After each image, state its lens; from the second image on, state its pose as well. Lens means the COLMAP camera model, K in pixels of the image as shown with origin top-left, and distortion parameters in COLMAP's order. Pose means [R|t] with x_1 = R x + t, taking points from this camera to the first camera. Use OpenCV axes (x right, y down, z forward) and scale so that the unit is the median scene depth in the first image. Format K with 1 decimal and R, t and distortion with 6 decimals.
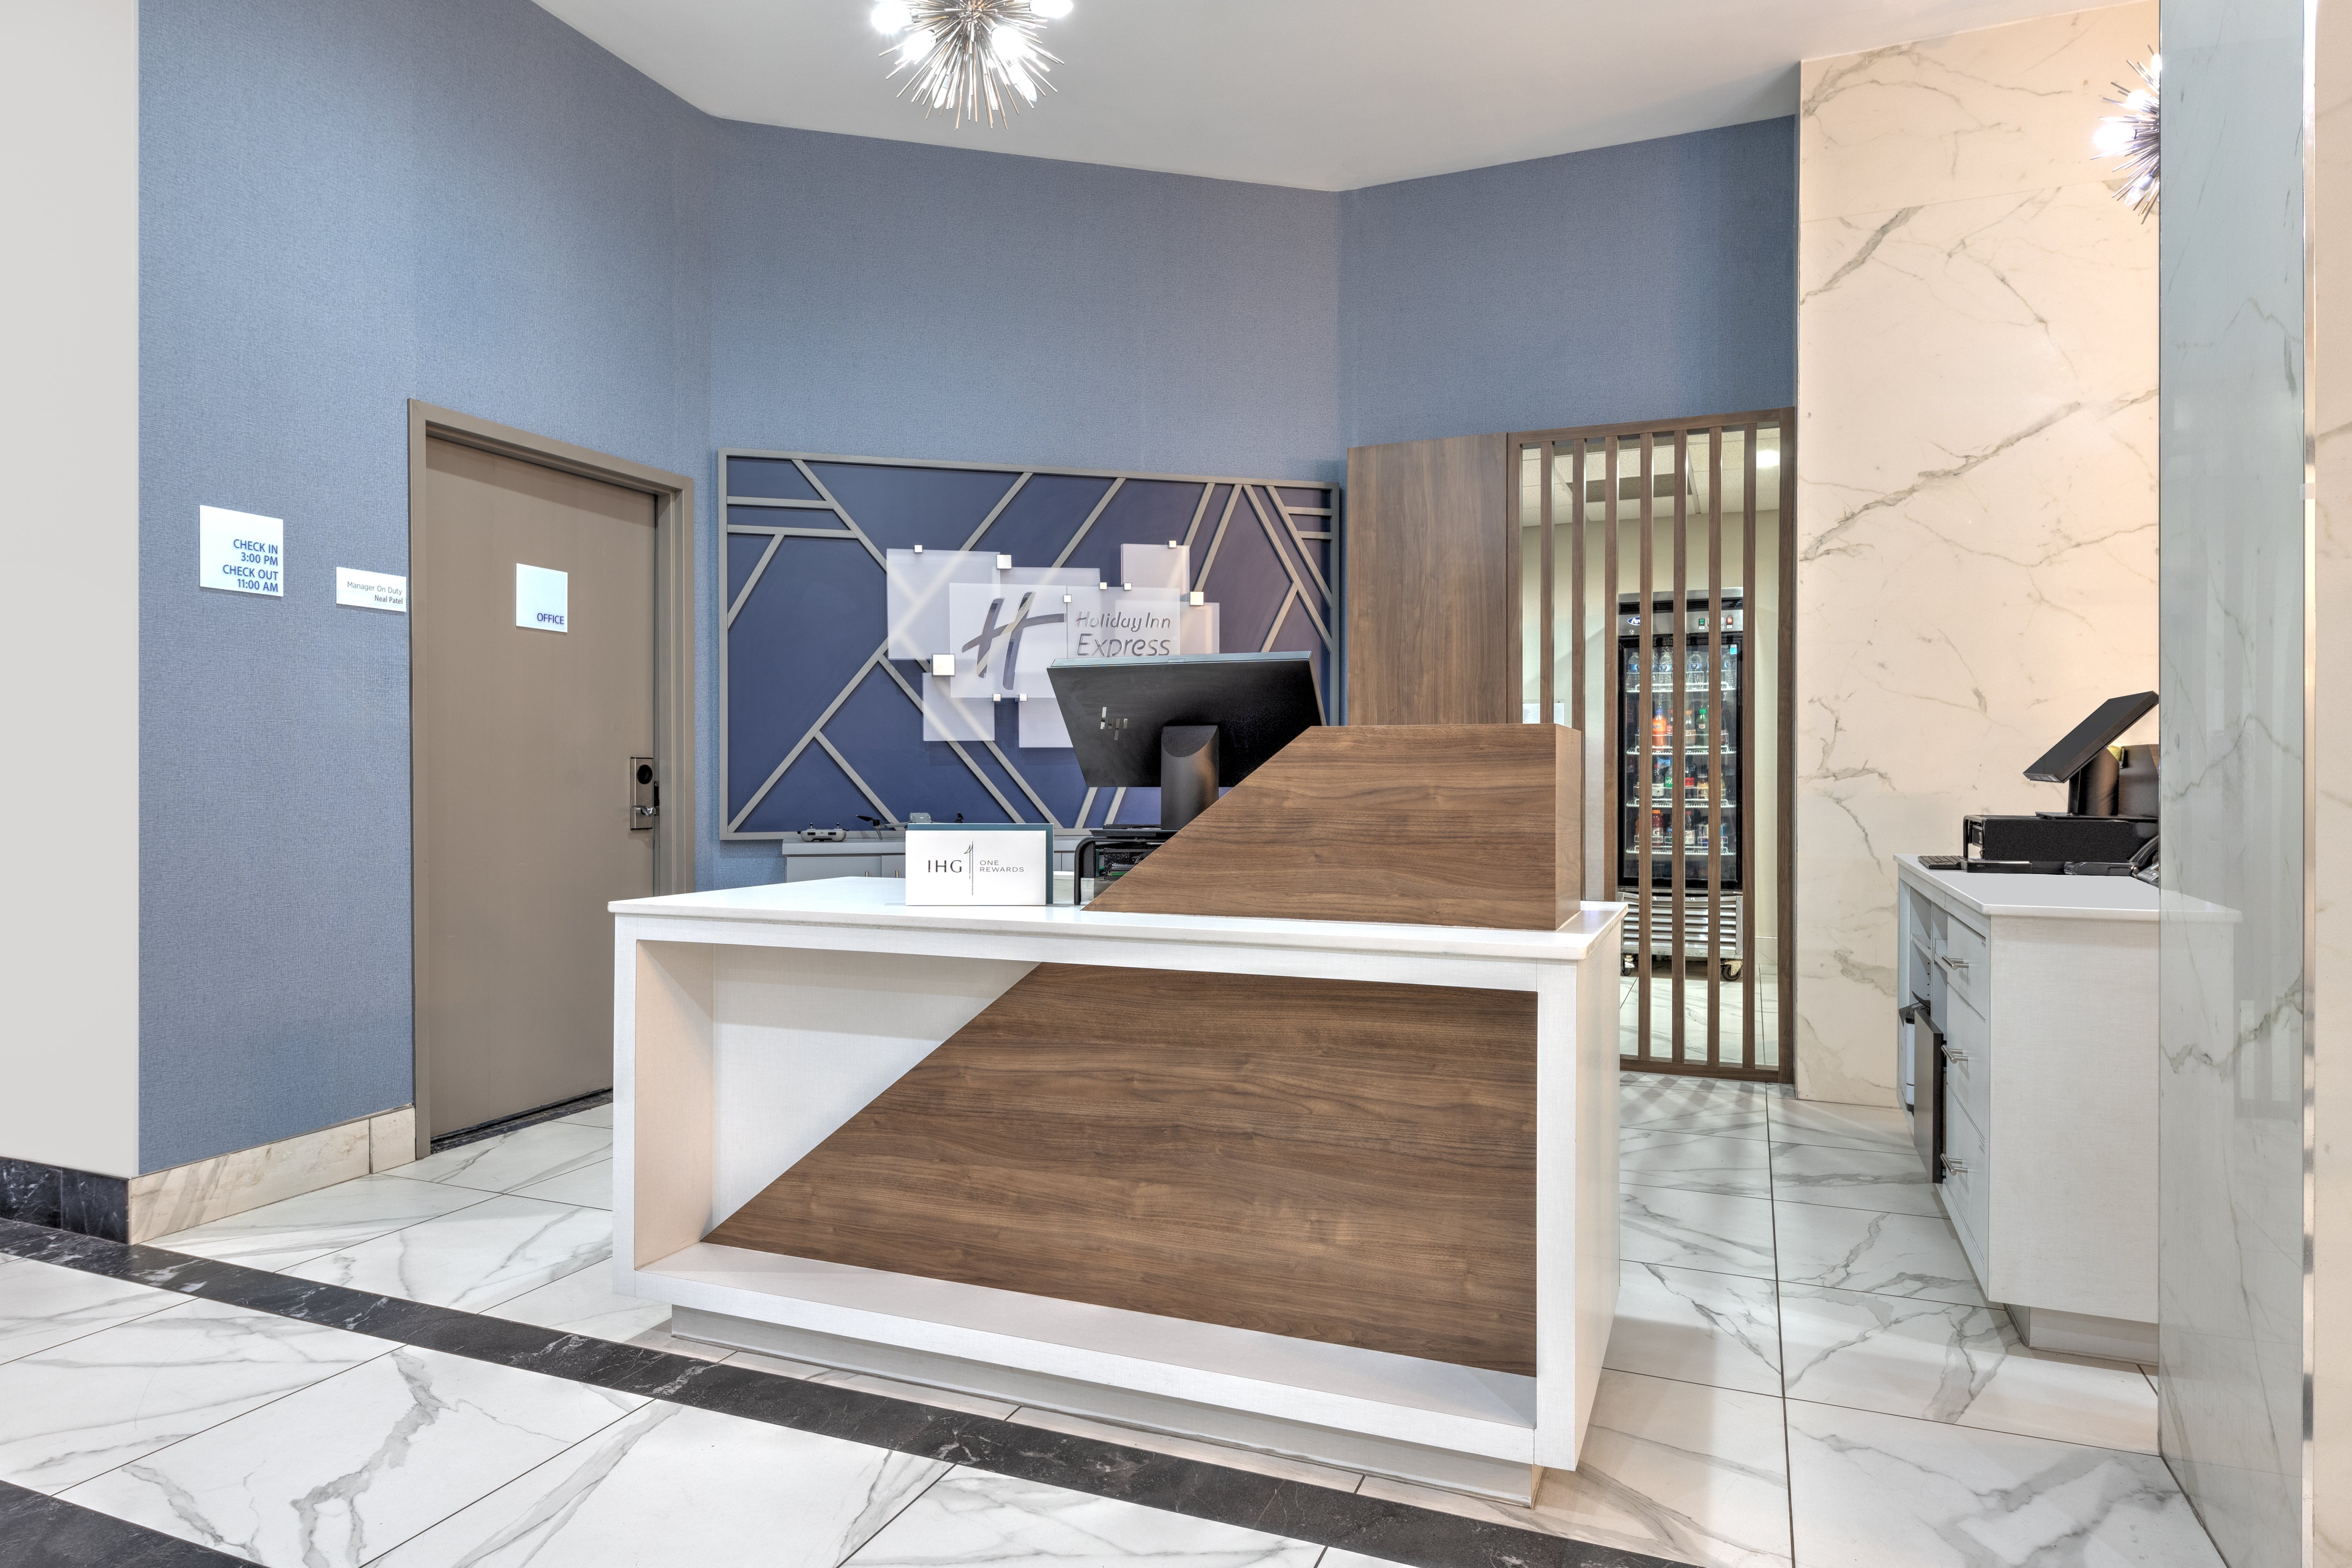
lens RADIAL K [[1300.4, 0, 1186.8], [0, 1300.4, 782.0], [0, 0, 1]] dist [0.001069, 0.004264]
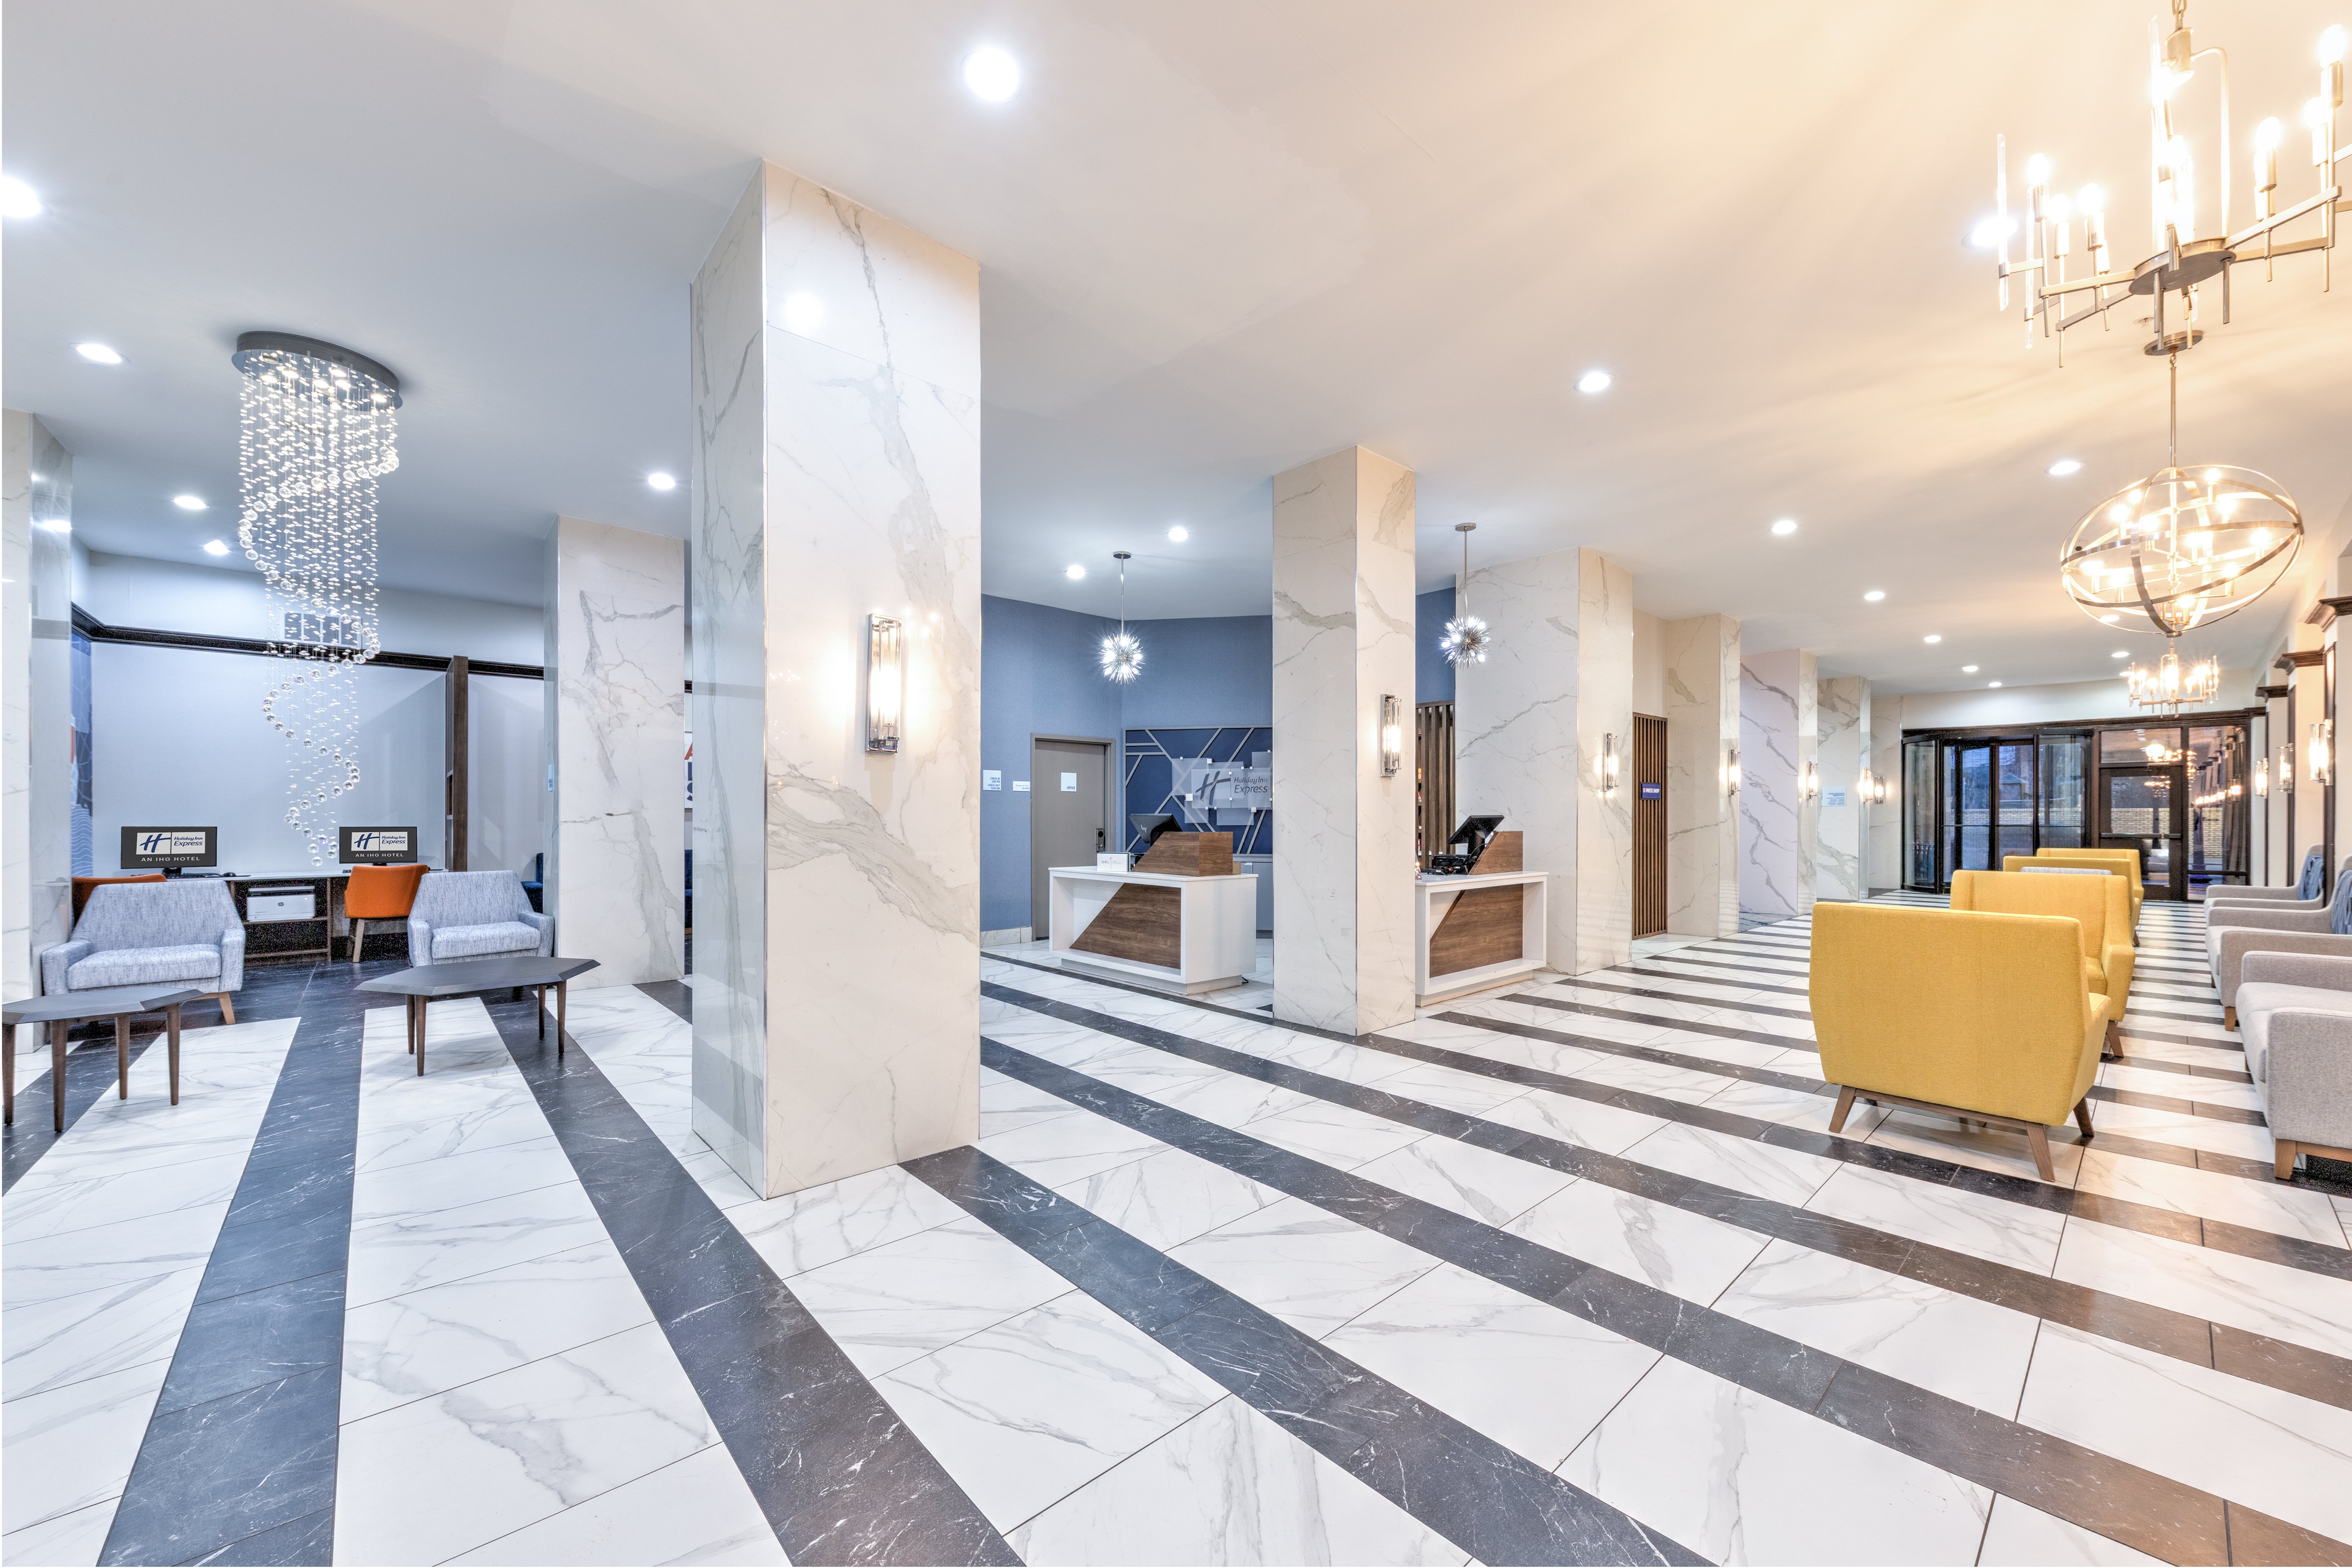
lens RADIAL K [[893.5, 0, 1171.3], [0, 893.5, 805.2], [0, 0, 1]] dist [0.000411, -0.000118]
pose [[0.882215, -0.006830, -0.470797, 0.749820], [-0.001313, 0.999855, -0.016966, -0.038890], [0.470845, 0.015586, 0.882078, -0.826498]]
